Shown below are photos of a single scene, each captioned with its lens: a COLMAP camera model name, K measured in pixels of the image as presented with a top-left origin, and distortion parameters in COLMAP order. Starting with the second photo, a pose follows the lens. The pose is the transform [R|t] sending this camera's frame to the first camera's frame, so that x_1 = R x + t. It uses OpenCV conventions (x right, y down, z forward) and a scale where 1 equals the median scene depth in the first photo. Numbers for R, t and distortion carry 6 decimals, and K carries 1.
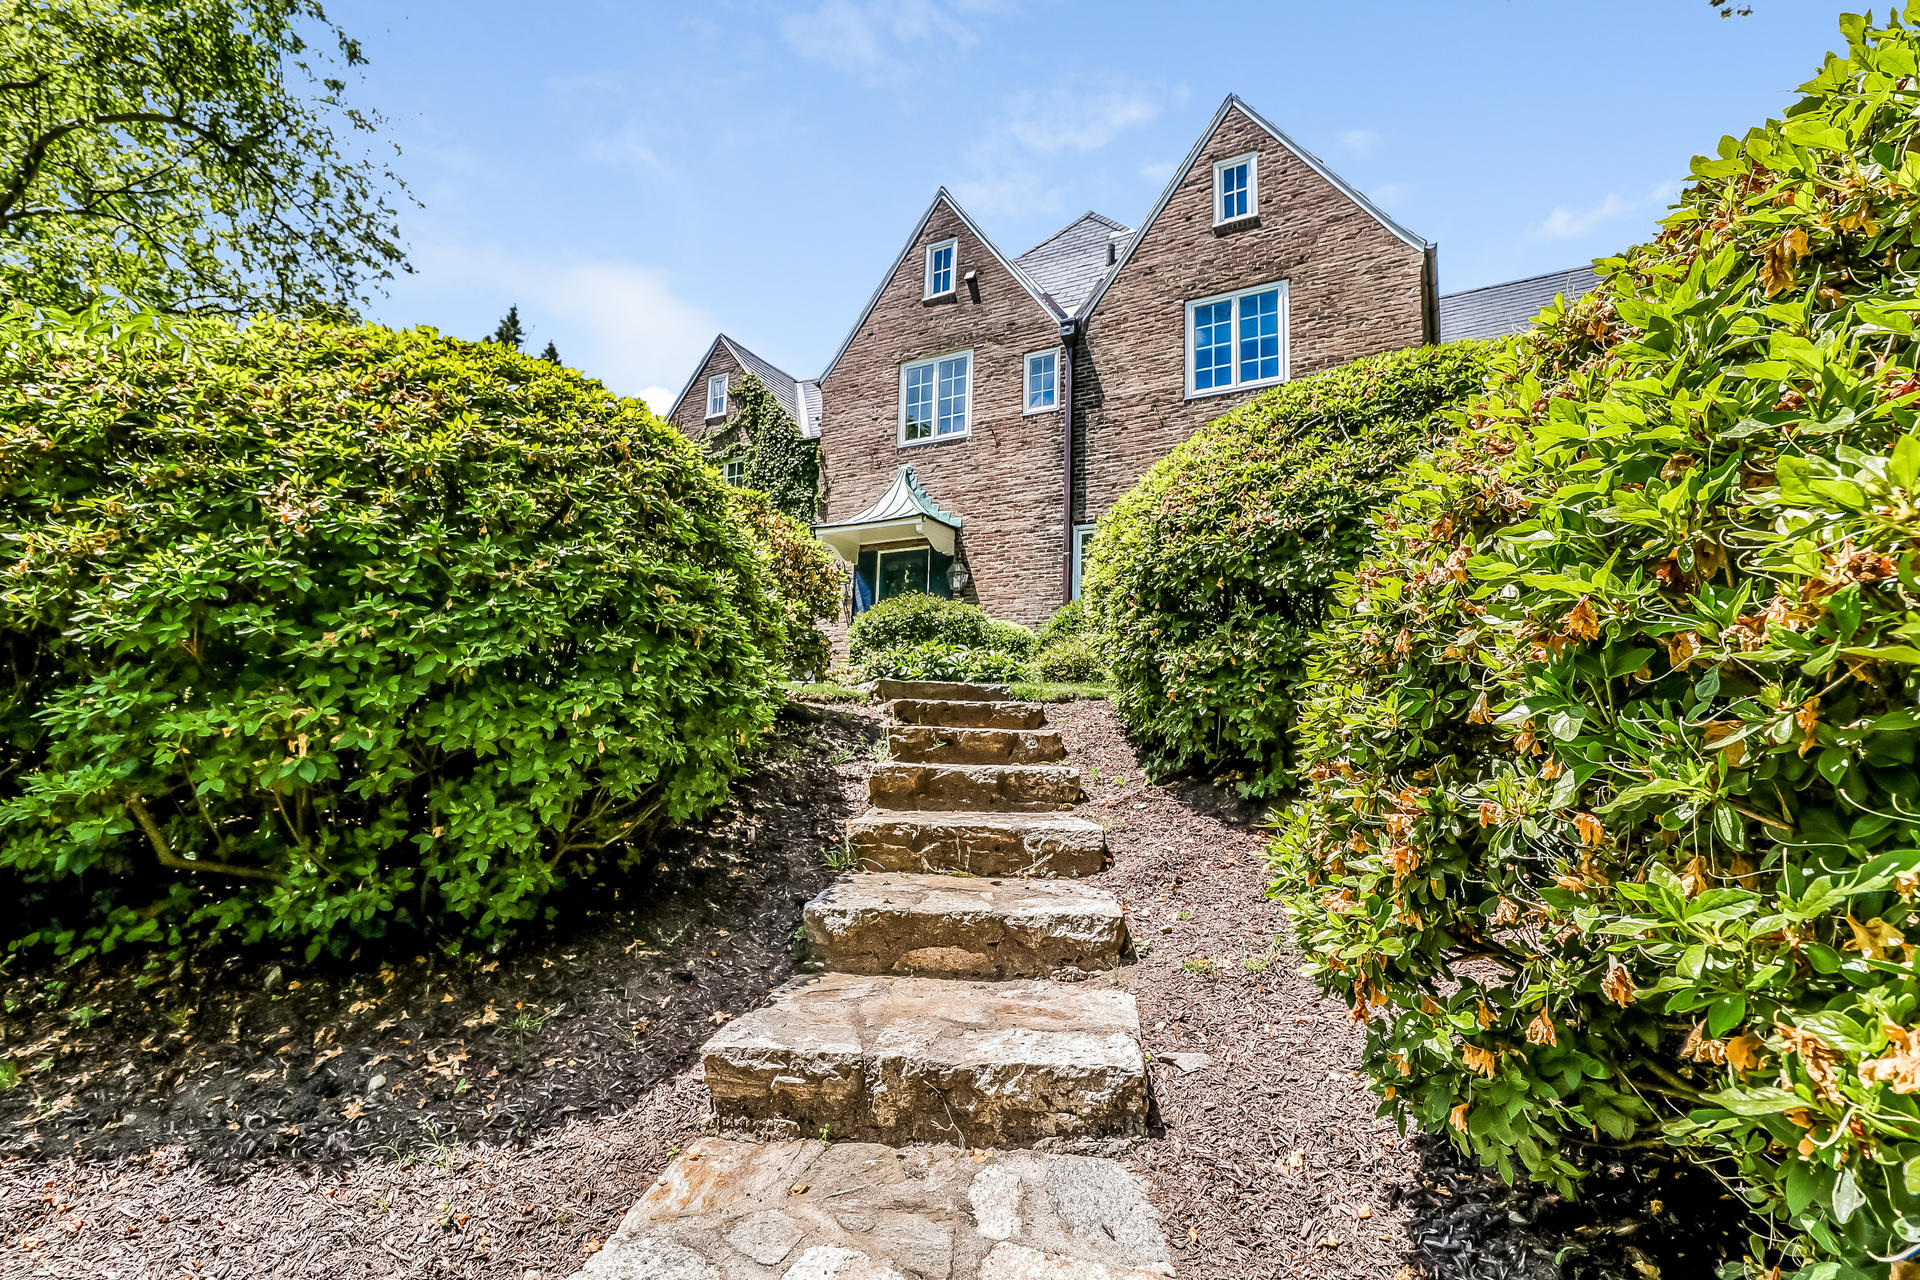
lens RADIAL K [[899.4, 0, 956.3], [0, 899.4, 643.2], [0, 0, 1]] dist [0.001705, -0.000313]
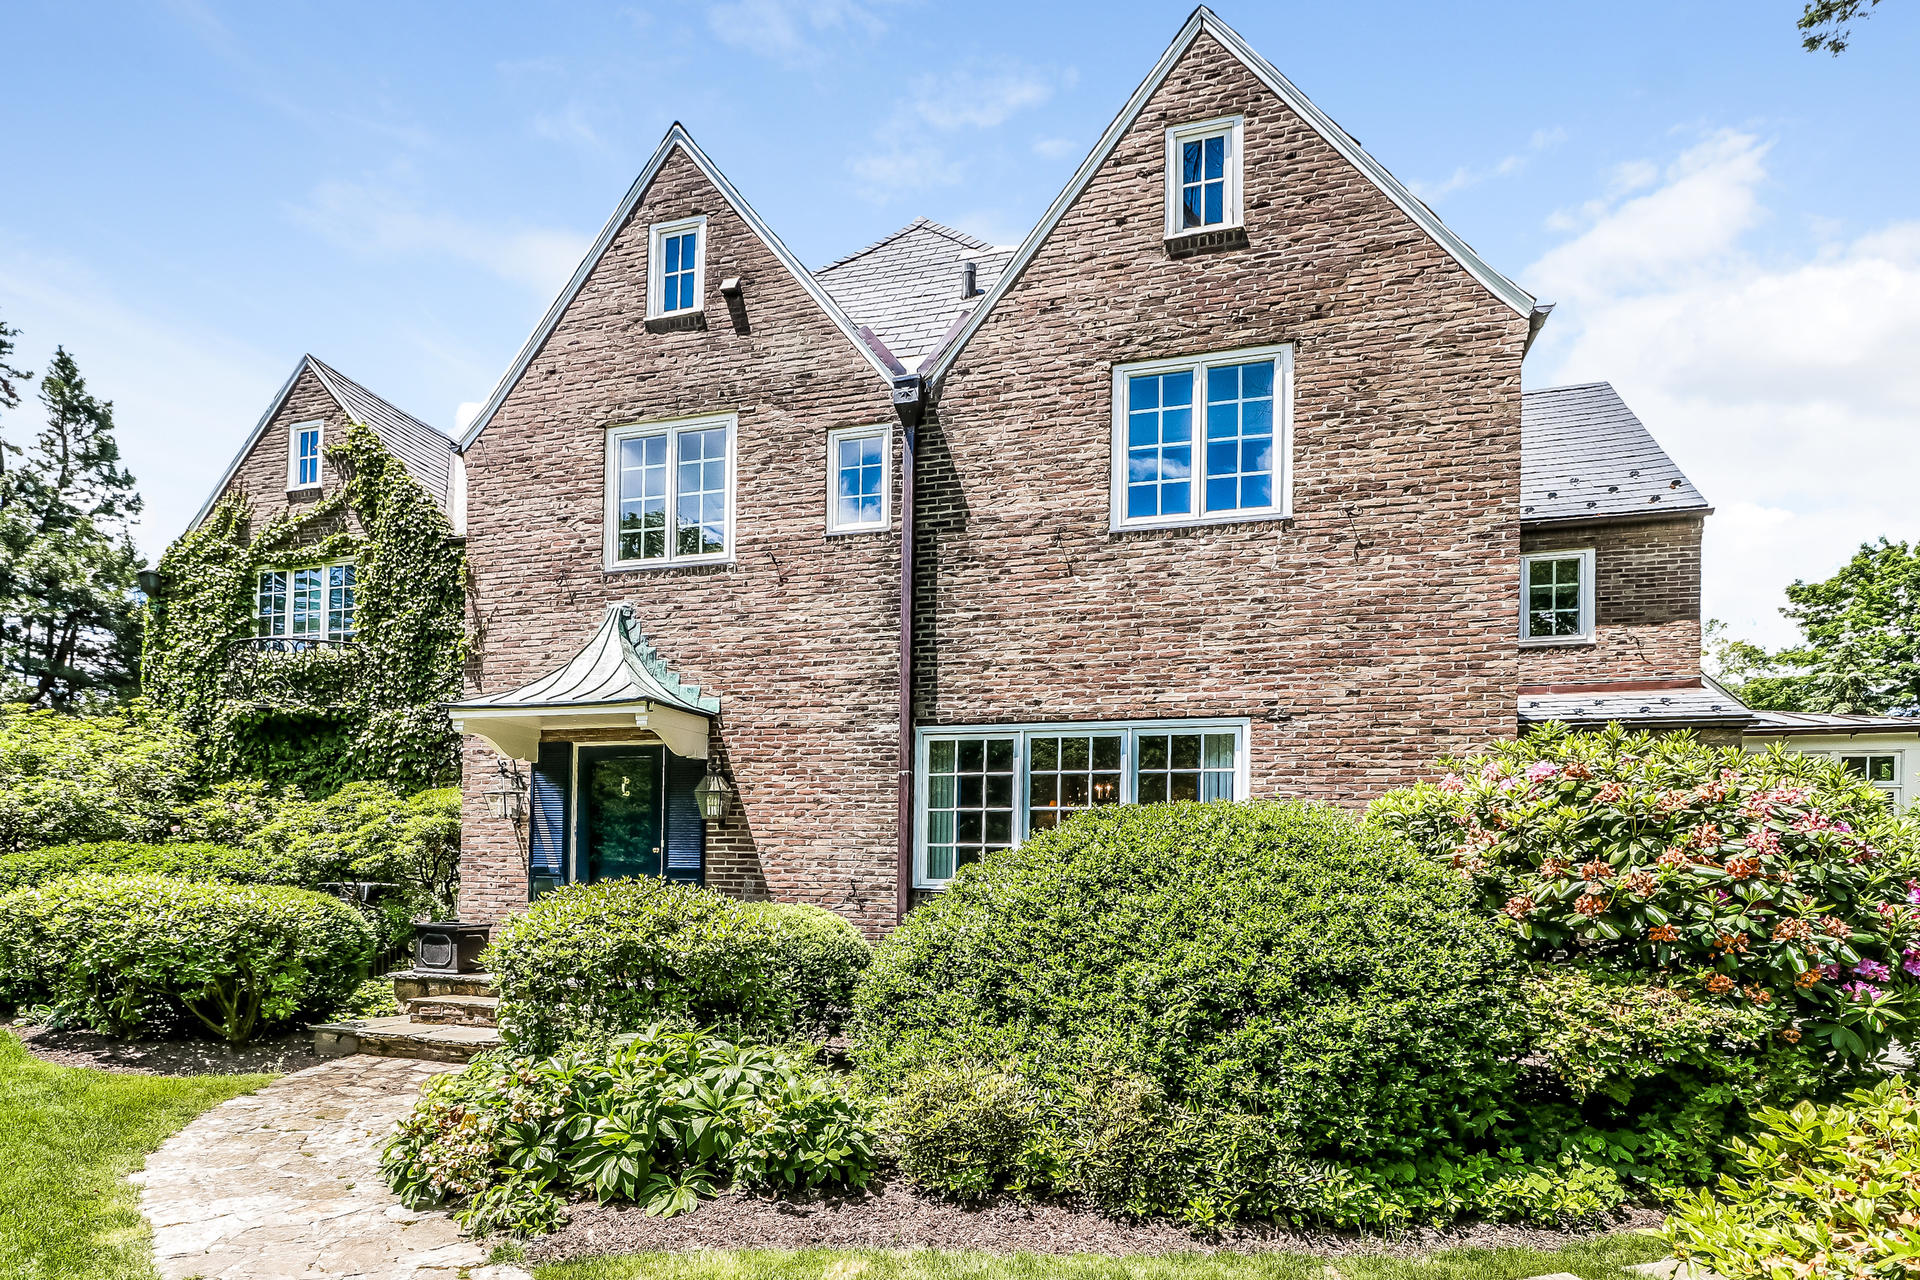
lens RADIAL K [[899.4, 0, 1004.4], [0, 899.4, 757.2], [0, 0, 1]] dist [0.001705, -0.000313]
pose [[0.952835, -0.011951, 0.303255, 0.004360], [0.005688, 0.999752, 0.021529, -0.117304], [-0.303437, -0.018789, 0.952666, 0.392626]]
